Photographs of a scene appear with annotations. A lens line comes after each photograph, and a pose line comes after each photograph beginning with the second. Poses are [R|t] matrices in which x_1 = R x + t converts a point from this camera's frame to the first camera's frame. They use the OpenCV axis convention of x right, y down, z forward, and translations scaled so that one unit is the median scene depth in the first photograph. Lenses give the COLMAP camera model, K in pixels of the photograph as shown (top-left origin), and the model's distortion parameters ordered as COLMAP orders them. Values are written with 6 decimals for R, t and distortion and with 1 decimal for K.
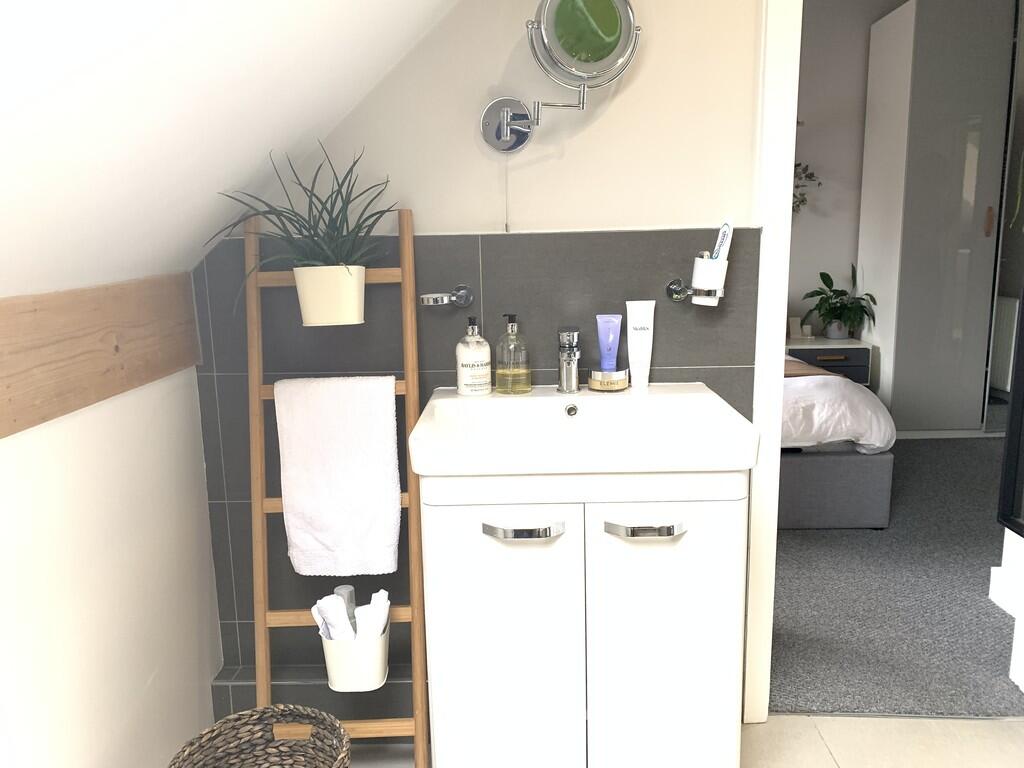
lens RADIAL K [[781.1, 0, 520.0], [0, 781.1, 385.4], [0, 0, 1]] dist [0.032567, -0.033483]
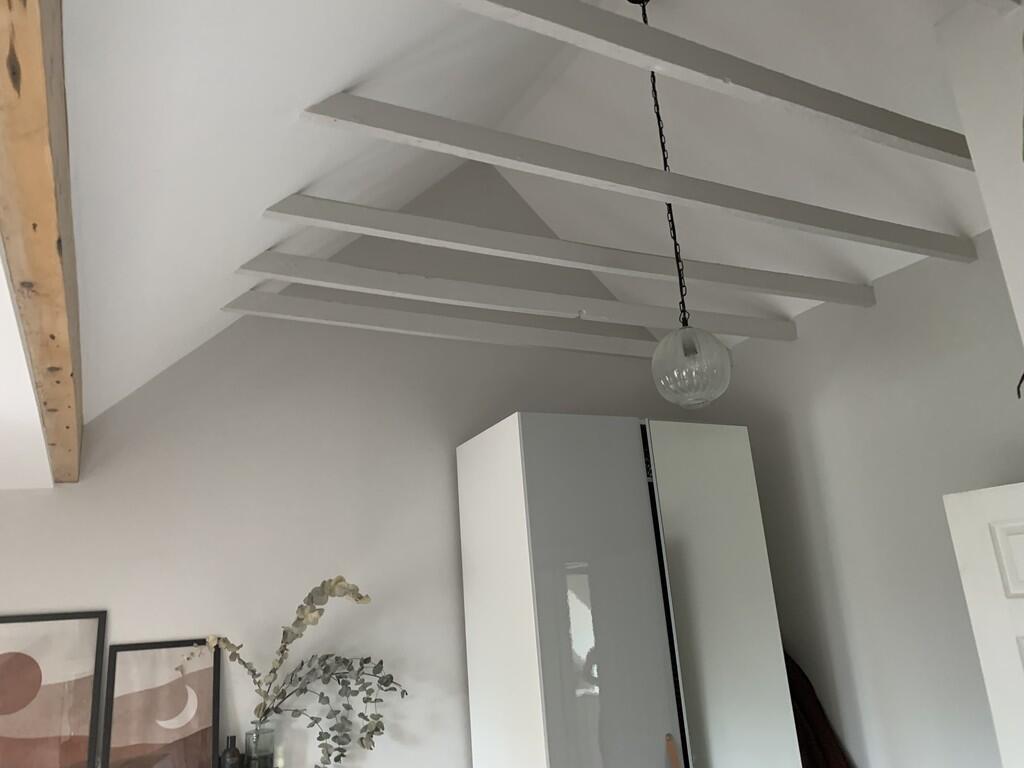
lens RADIAL K [[781.1, 0, 505.2], [0, 781.1, 381.8], [0, 0, 1]] dist [0.032567, -0.033483]
pose [[0.885413, 0.092546, 0.455499, 0.161982], [0.132980, 0.888578, -0.439027, -0.195988], [-0.445376, 0.449293, 0.774452, 0.412115]]
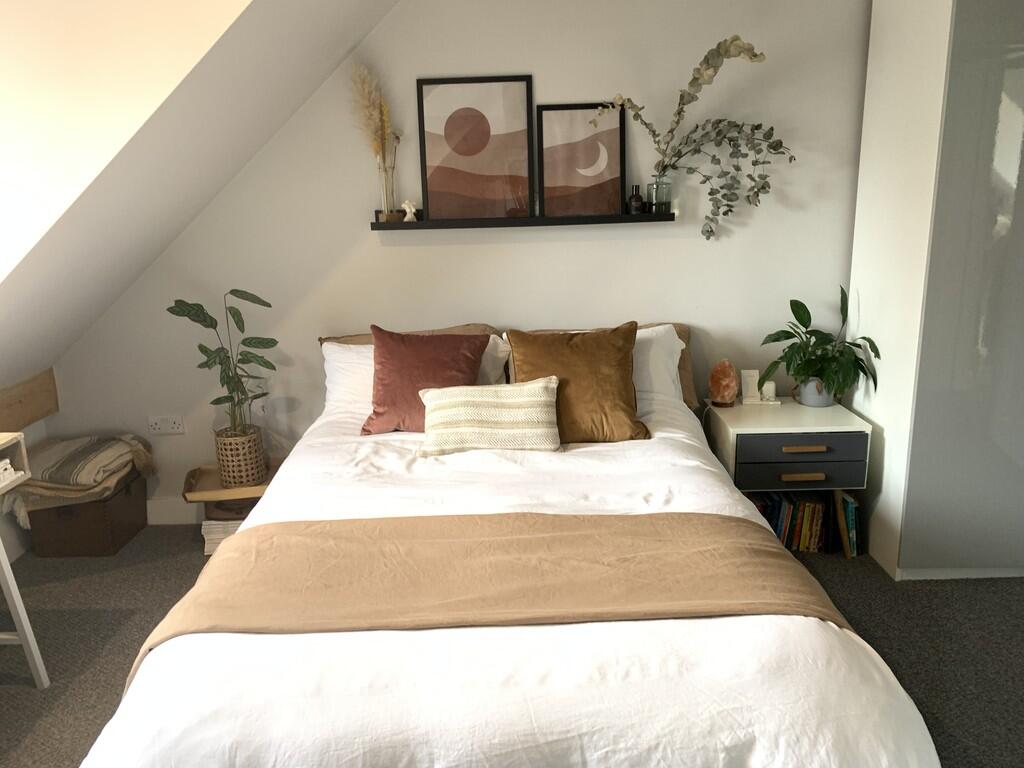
lens RADIAL K [[781.1, 0, 511.9], [0, 781.1, 386.1], [0, 0, 1]] dist [0.032567, -0.033483]
pose [[0.999892, -0.010144, 0.010675, 0.155069], [0.009375, 0.997523, 0.069715, -0.124245], [-0.011356, -0.069607, 0.997510, 0.379102]]
